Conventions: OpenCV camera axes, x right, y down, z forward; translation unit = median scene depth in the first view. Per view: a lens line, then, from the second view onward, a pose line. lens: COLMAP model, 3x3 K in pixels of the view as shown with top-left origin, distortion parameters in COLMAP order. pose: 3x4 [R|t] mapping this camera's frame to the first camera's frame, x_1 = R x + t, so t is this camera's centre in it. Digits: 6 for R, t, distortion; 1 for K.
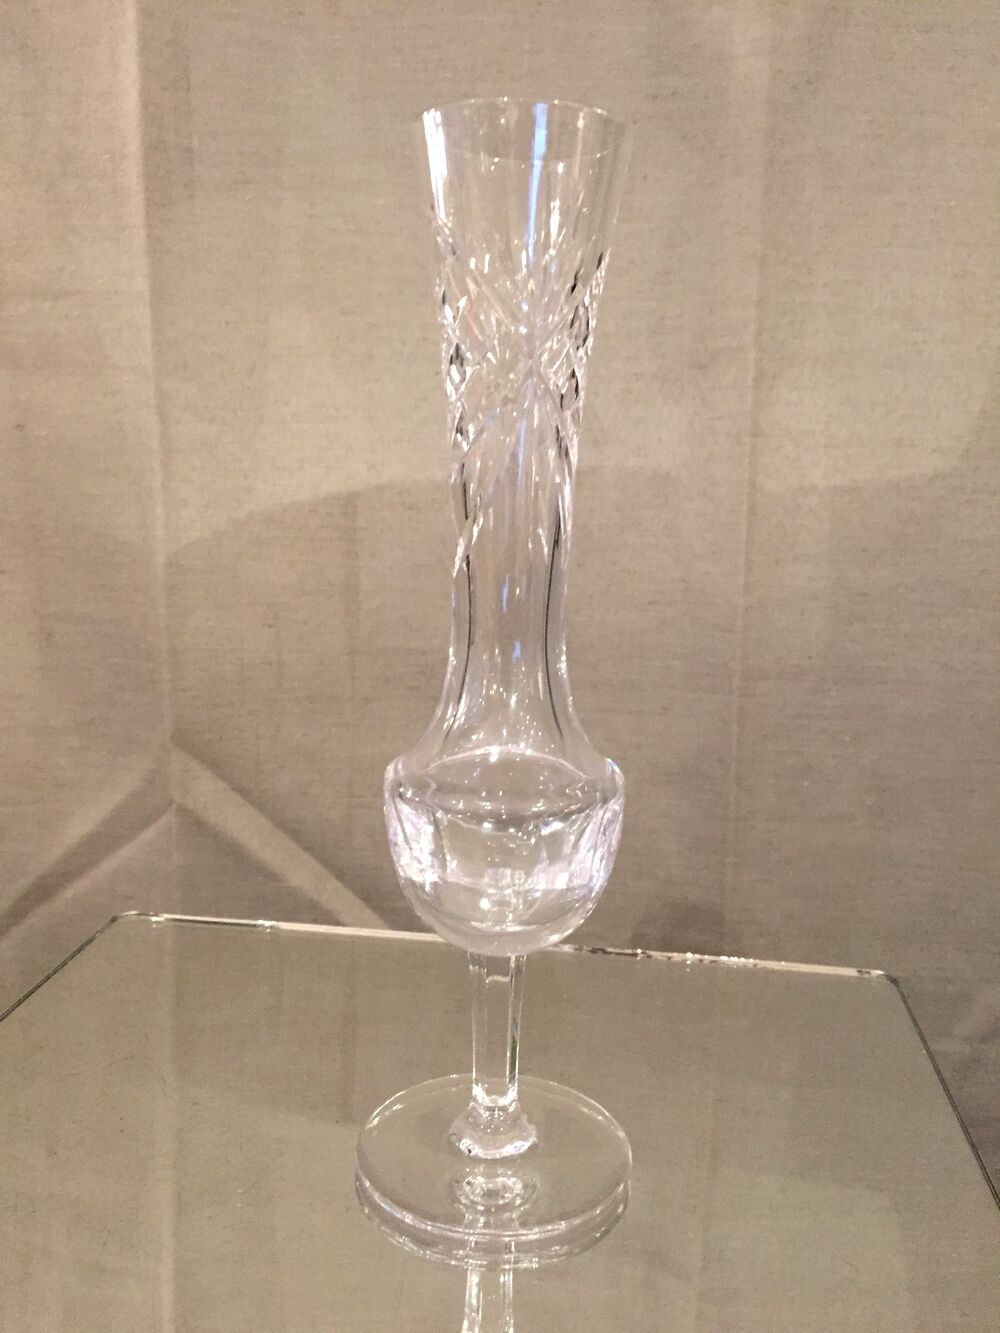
lens RADIAL K [[1118.6, 0, 500.0], [0, 1118.6, 666.5], [0, 0, 1]] dist [0.002899, 0.003920]
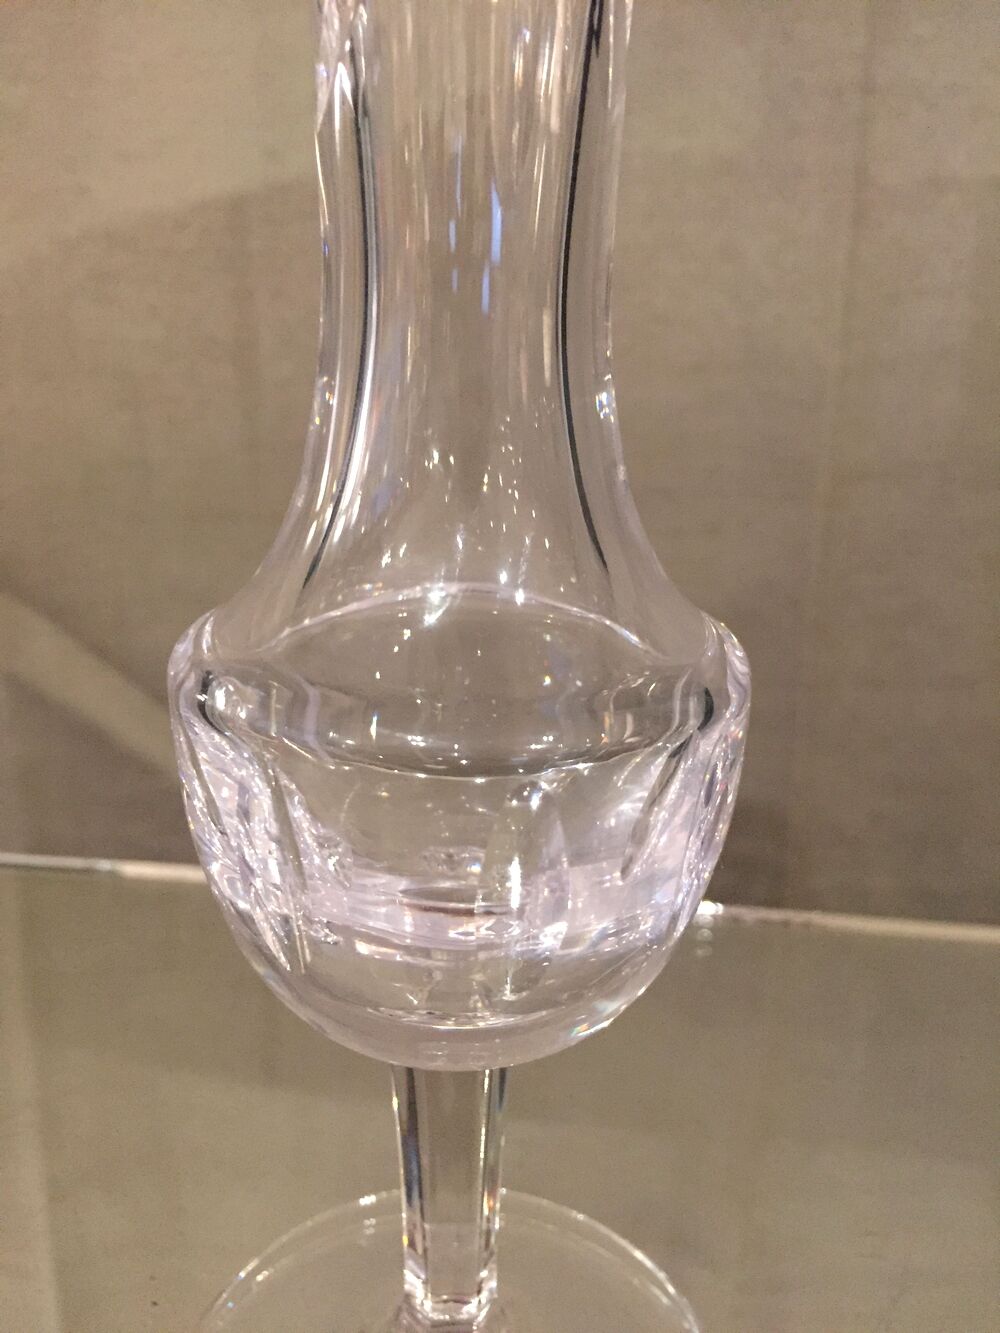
lens RADIAL K [[1172.1, 0, 500.0], [0, 1172.1, 666.5], [0, 0, 1]] dist [-0.013537, -0.015600]
pose [[0.999812, -0.008714, 0.017309, 0.005366], [0.006183, 0.989957, 0.141235, 0.021775], [-0.018366, -0.141101, 0.989825, 0.302616]]
